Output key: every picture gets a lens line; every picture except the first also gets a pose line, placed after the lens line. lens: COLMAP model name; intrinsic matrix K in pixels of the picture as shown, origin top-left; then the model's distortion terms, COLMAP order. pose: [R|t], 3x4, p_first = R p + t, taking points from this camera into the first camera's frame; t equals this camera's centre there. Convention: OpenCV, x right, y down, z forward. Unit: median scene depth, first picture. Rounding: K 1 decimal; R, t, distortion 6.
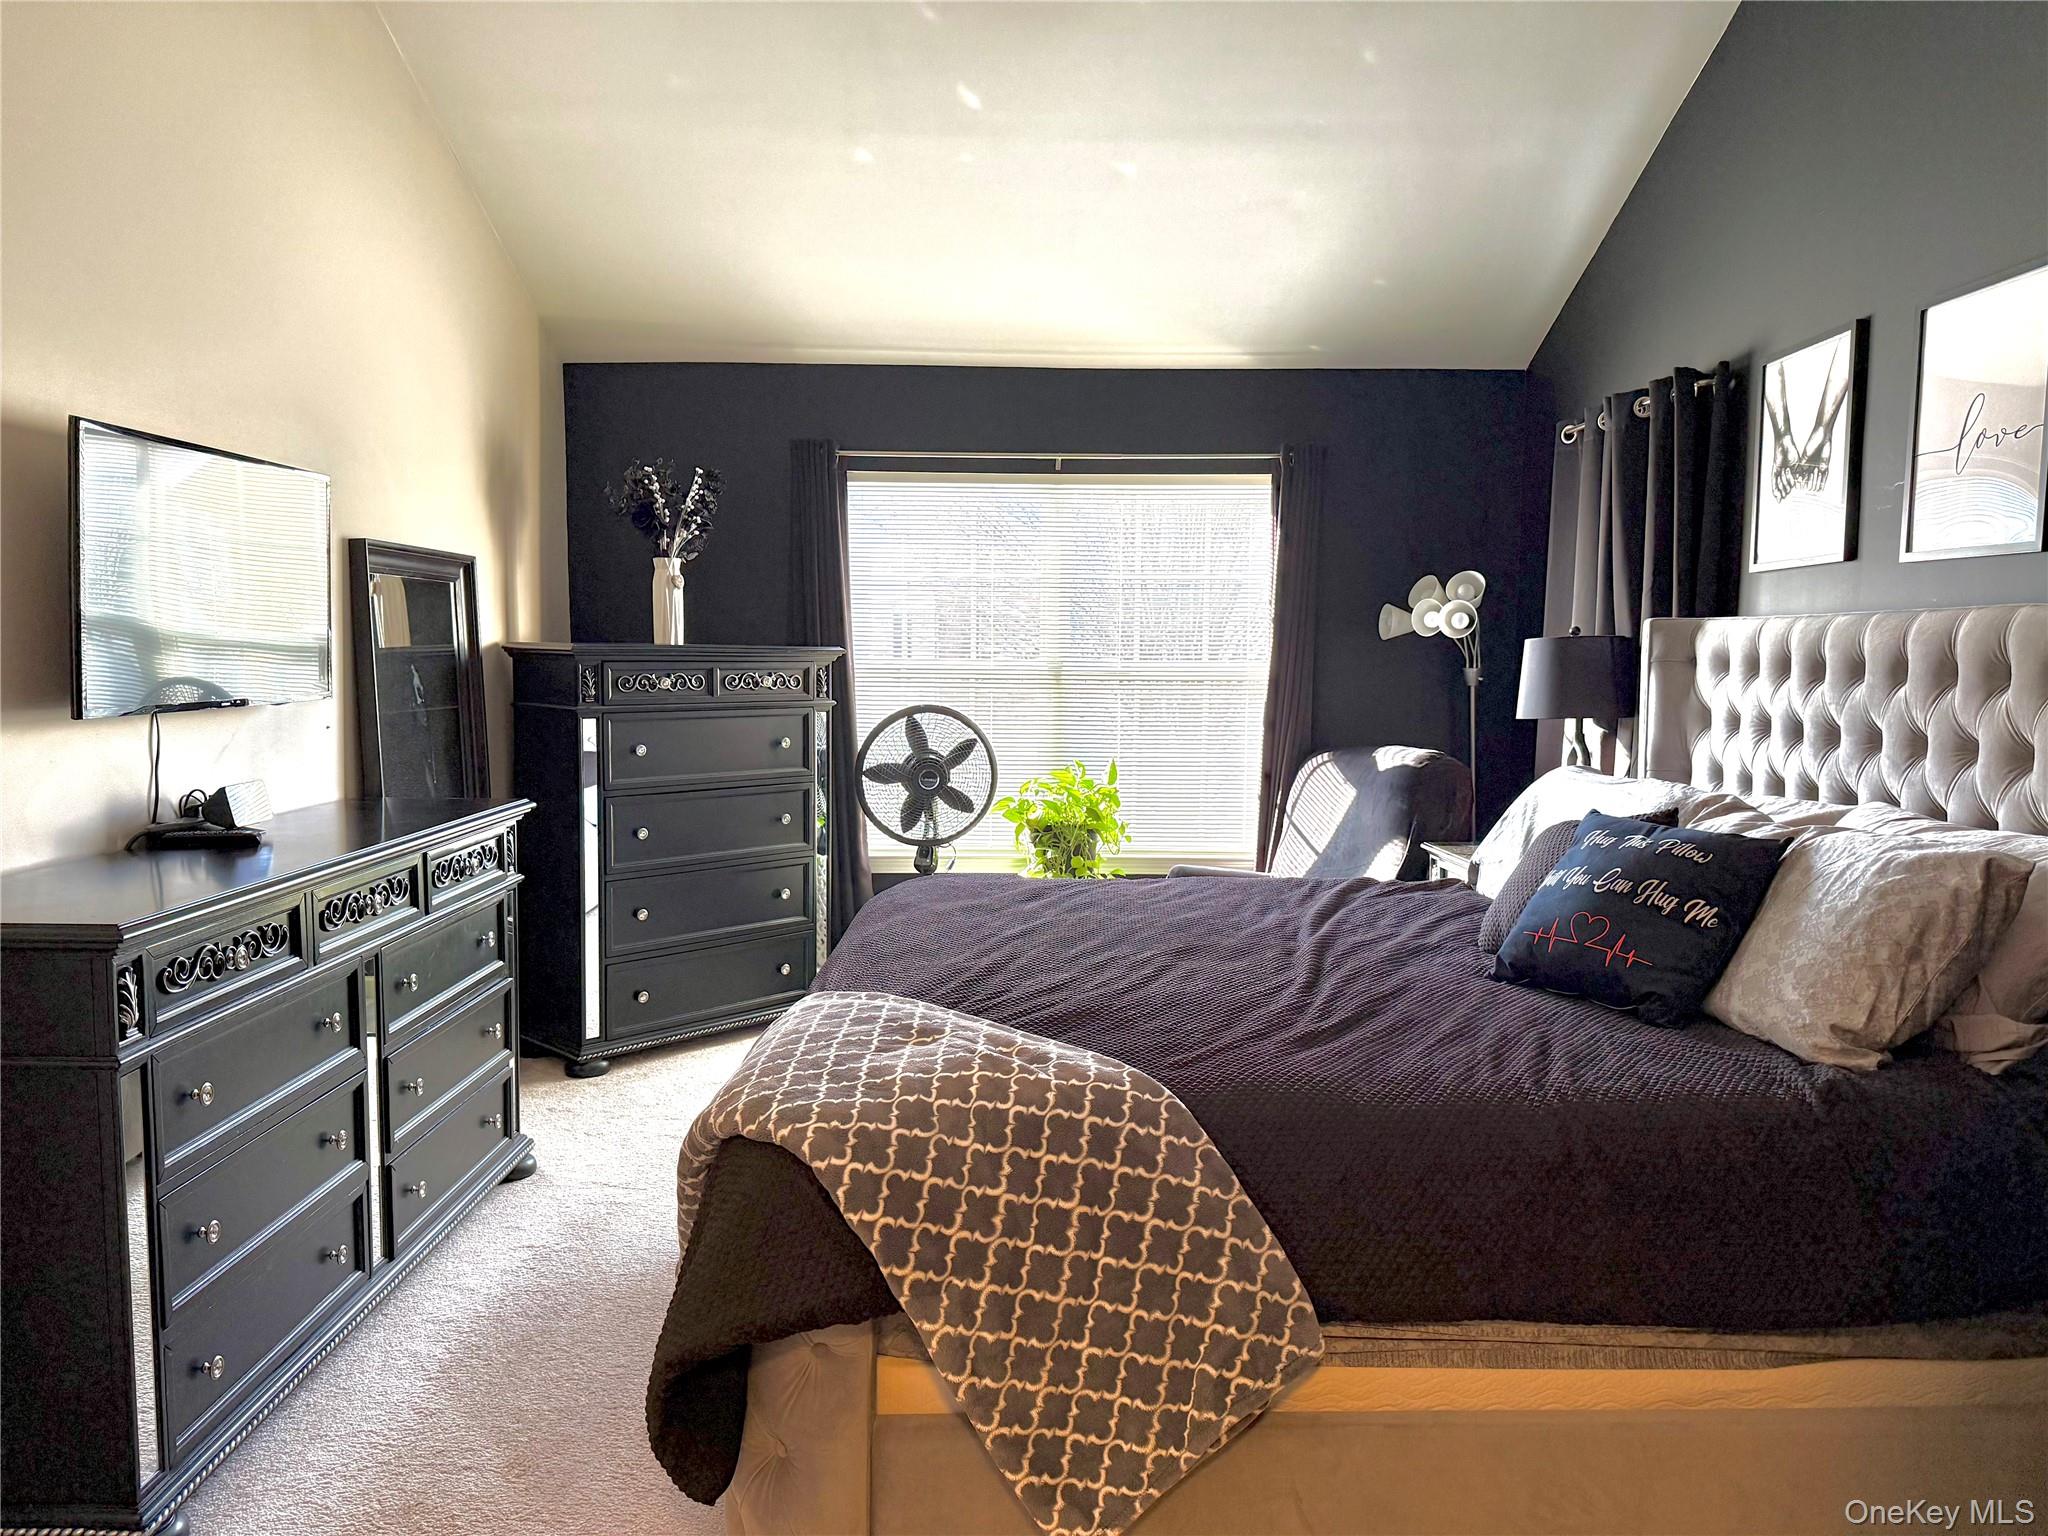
lens RADIAL K [[1452.4, 0, 1019.9], [0, 1452.4, 766.2], [0, 0, 1]] dist [0.079843, -0.092680]
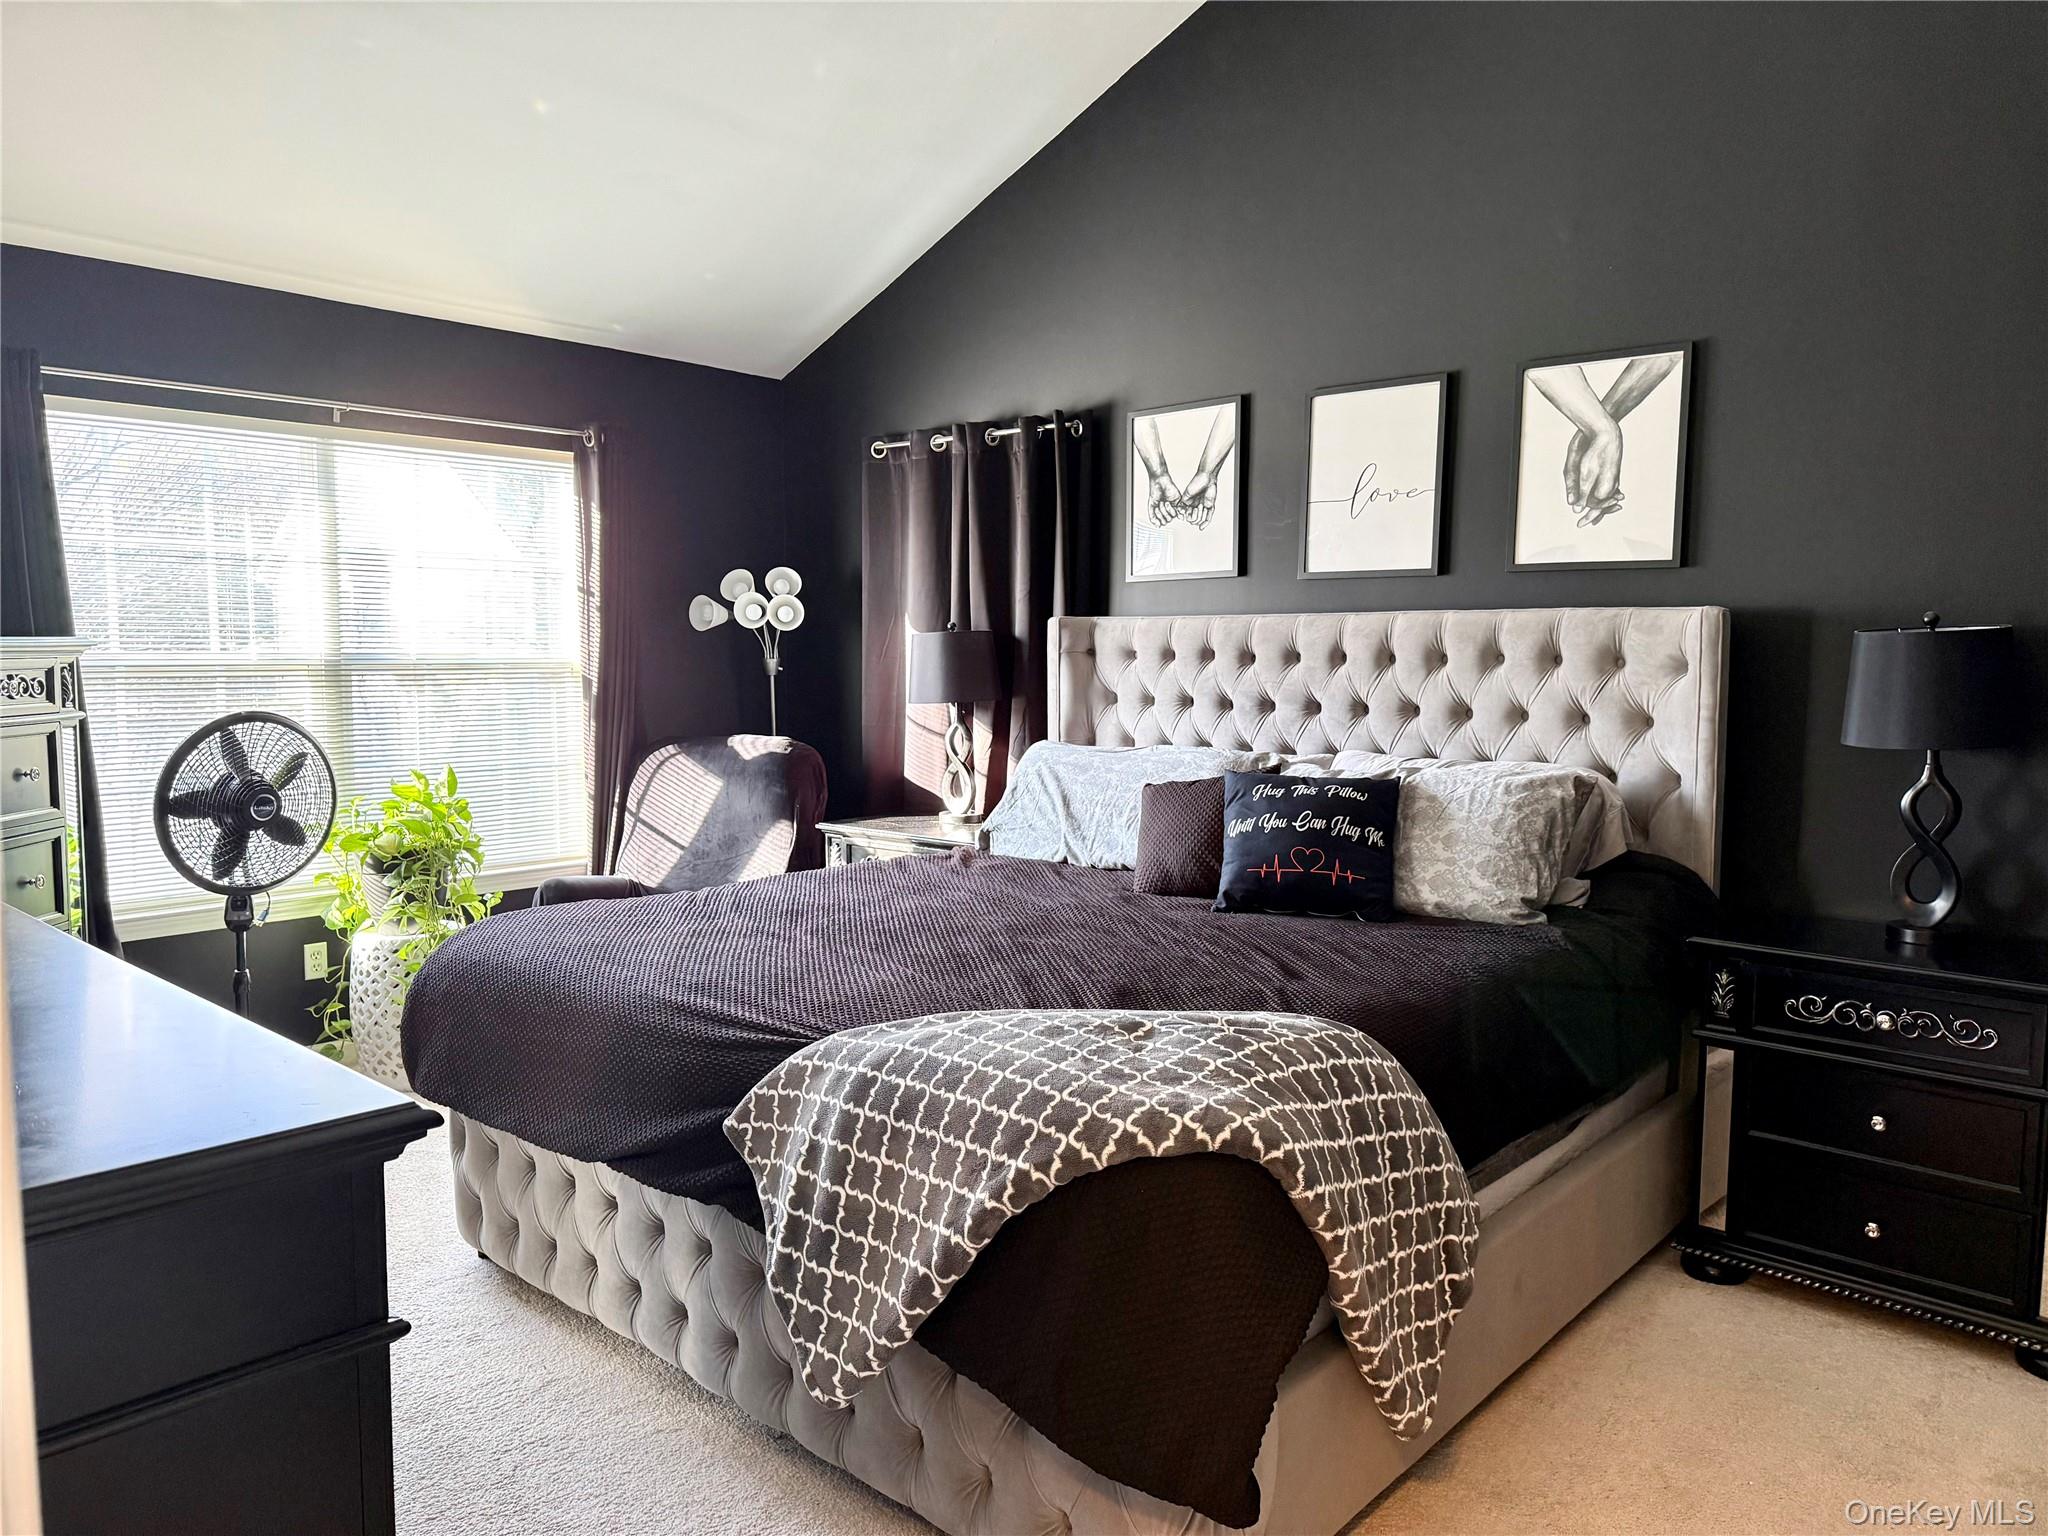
lens RADIAL K [[1452.4, 0, 1020.3], [0, 1452.4, 768.2], [0, 0, 1]] dist [0.079843, -0.092680]
pose [[0.673601, -0.067171, 0.736036, -0.399458], [0.060290, 0.997537, 0.035861, -0.016958], [-0.736632, 0.020220, 0.675992, 0.178114]]
